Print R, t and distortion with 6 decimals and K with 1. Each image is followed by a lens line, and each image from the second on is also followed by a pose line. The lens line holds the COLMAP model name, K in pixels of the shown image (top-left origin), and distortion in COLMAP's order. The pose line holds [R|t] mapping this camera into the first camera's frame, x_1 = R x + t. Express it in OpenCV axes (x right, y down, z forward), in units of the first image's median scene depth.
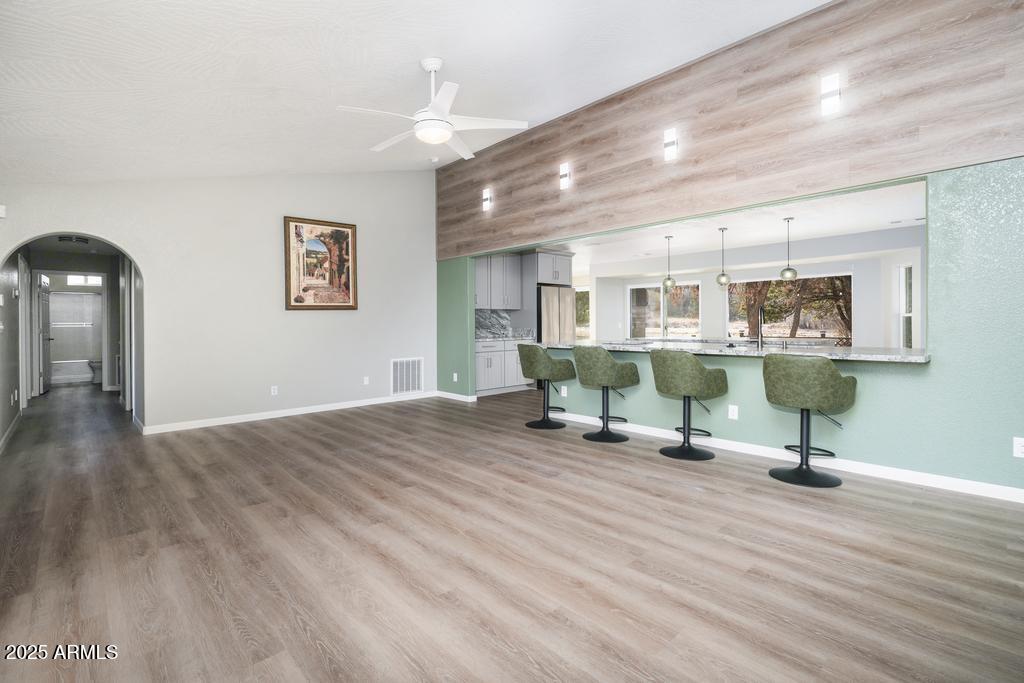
lens RADIAL K [[464.8, 0, 506.8], [0, 464.8, 318.5], [0, 0, 1]] dist [-0.002436, -0.000105]
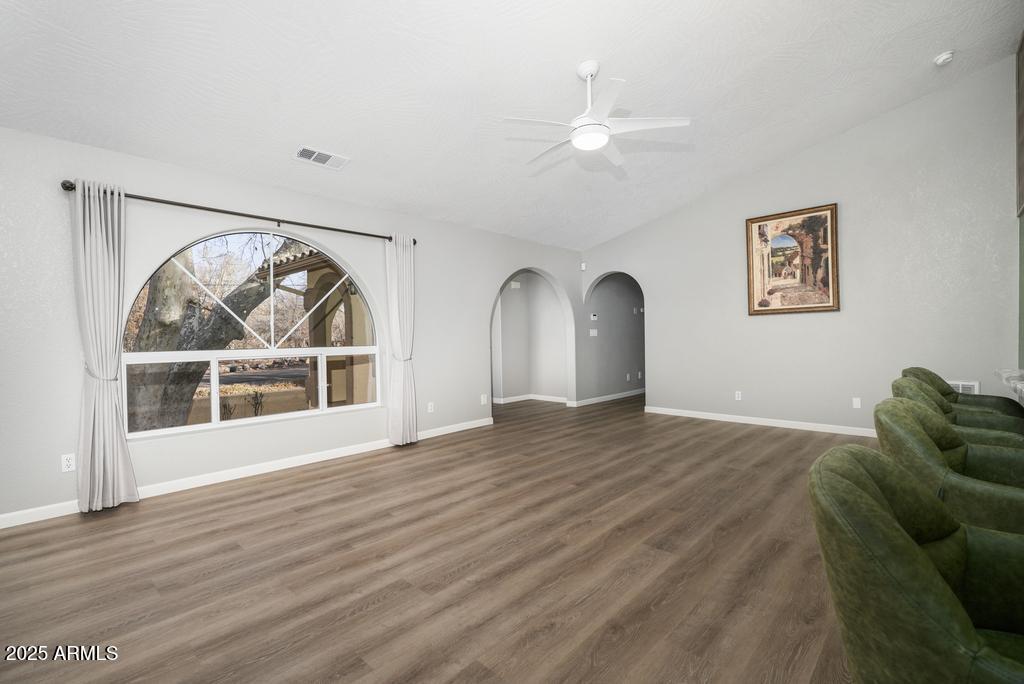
lens RADIAL K [[469.9, 0, 514.2], [0, 469.9, 332.4], [0, 0, 1]] dist [-0.001084, -0.000036]
pose [[0.070184, 0.003182, -0.997529, 0.761399], [0.024194, 0.999695, 0.004891, 0.001022], [0.997241, -0.024478, 0.070085, 0.700919]]
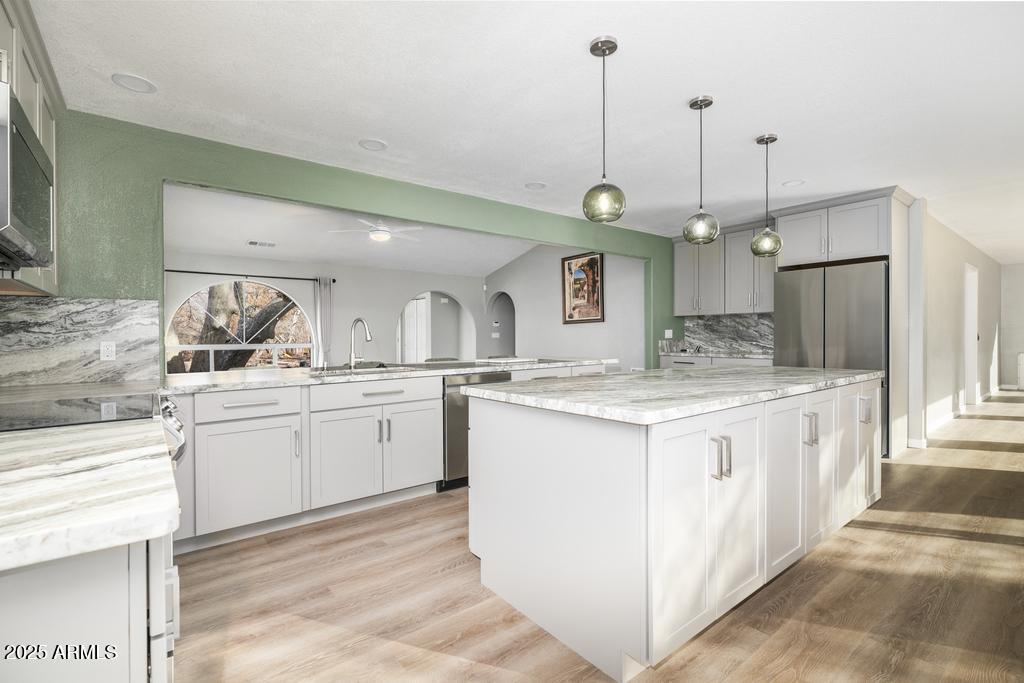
lens RADIAL K [[464.8, 0, 506.8], [0, 464.8, 318.5], [0, 0, 1]] dist [-0.002436, -0.000105]
pose [[-0.086730, -0.027560, -0.995851, 1.528504], [0.020297, 0.999361, -0.029424, 0.003927], [0.996025, -0.022765, -0.086115, 1.521206]]
